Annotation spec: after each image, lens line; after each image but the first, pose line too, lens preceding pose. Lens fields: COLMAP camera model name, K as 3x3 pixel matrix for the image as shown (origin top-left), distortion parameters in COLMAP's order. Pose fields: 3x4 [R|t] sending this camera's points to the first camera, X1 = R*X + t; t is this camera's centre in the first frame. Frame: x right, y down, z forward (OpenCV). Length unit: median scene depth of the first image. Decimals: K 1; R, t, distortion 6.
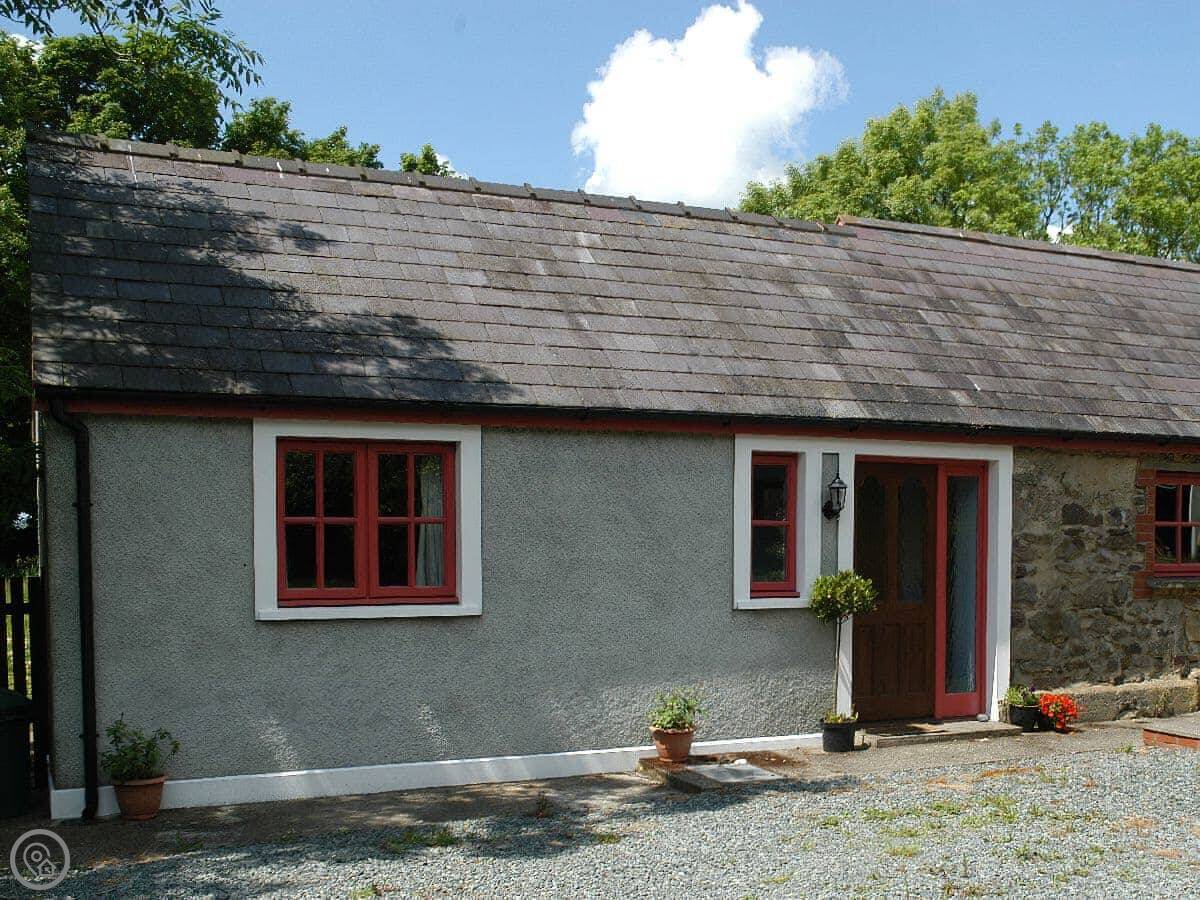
lens RADIAL K [[1115.7, 0, 600.0], [0, 1115.7, 450.0], [0, 0, 1]] dist [-0.105396, 0.061387]
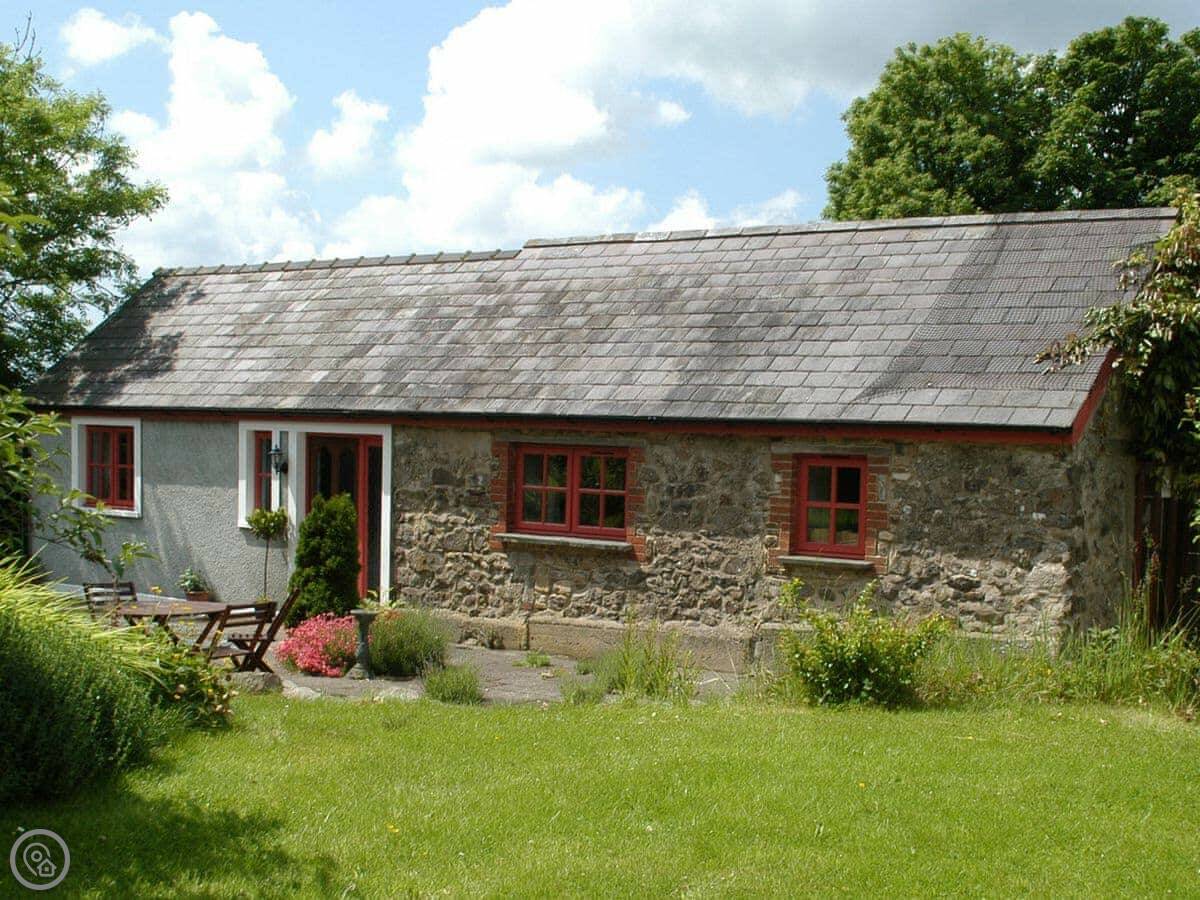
lens RADIAL K [[1115.7, 0, 600.0], [0, 1115.7, 450.0], [0, 0, 1]] dist [-0.105396, 0.061387]
pose [[0.659269, -0.014710, -0.751763, 1.565346], [-0.021101, 0.999053, -0.038054, 0.074525], [0.751611, 0.040951, 0.658334, 0.284226]]
